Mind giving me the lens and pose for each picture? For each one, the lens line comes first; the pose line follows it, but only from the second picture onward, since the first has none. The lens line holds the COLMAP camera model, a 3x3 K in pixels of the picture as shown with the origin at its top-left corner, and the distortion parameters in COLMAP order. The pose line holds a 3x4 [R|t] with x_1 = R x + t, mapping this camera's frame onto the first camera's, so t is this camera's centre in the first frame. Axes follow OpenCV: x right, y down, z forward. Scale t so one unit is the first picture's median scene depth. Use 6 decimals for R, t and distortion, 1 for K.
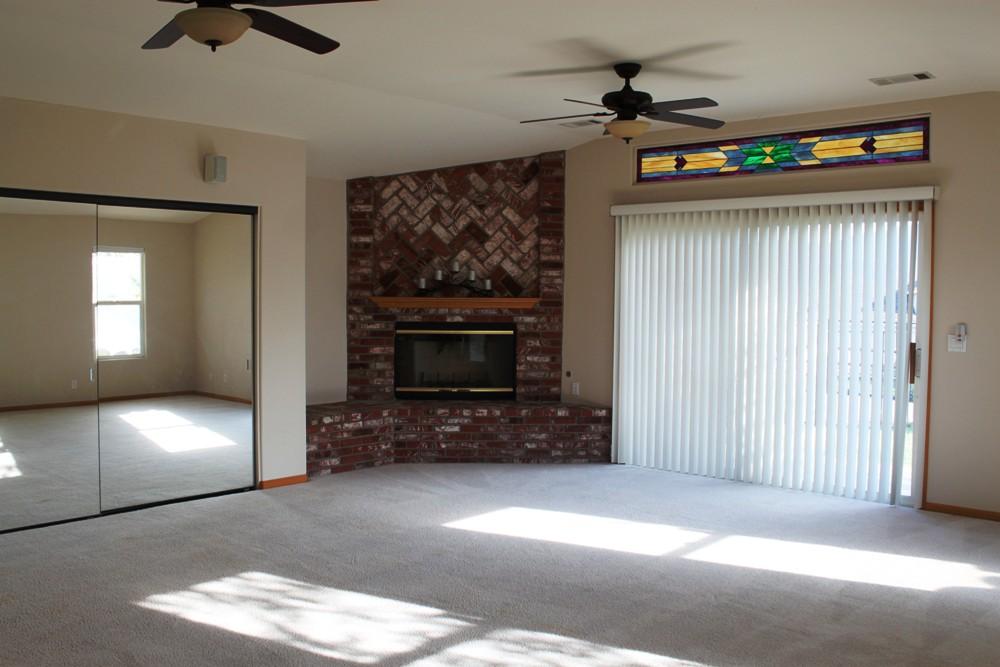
lens RADIAL K [[878.8, 0, 500.0], [0, 878.8, 333.5], [0, 0, 1]] dist [-0.156696, 0.140080]
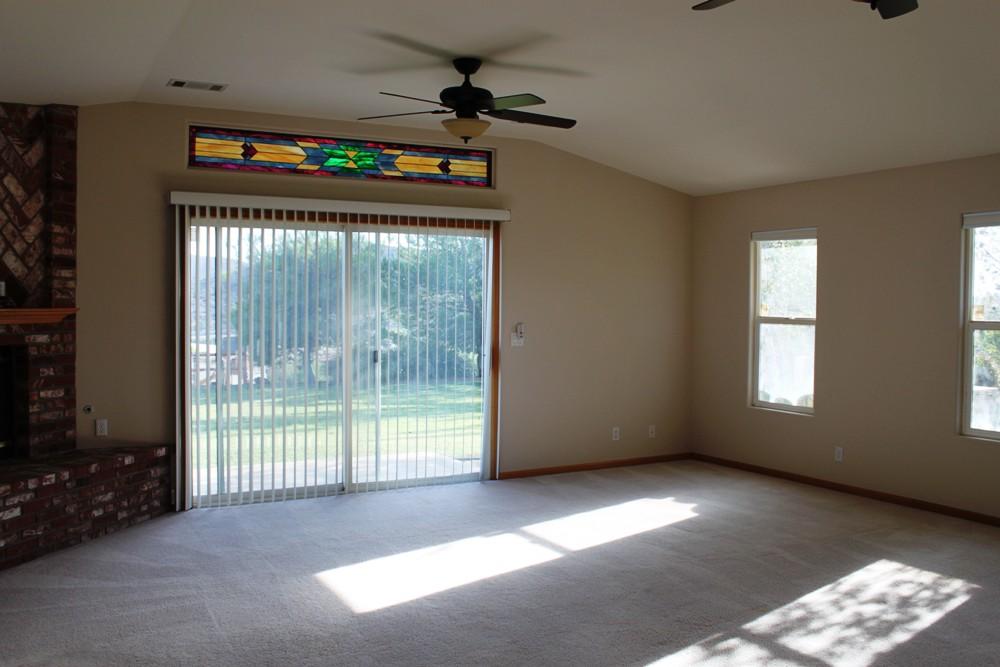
lens RADIAL K [[878.8, 0, 500.0], [0, 878.8, 333.5], [0, 0, 1]] dist [-0.156696, 0.140080]
pose [[0.334957, -0.038912, 0.941430, -0.510925], [0.041525, 0.998786, 0.026509, -0.024186], [-0.941318, 0.030213, 0.336166, 0.452586]]
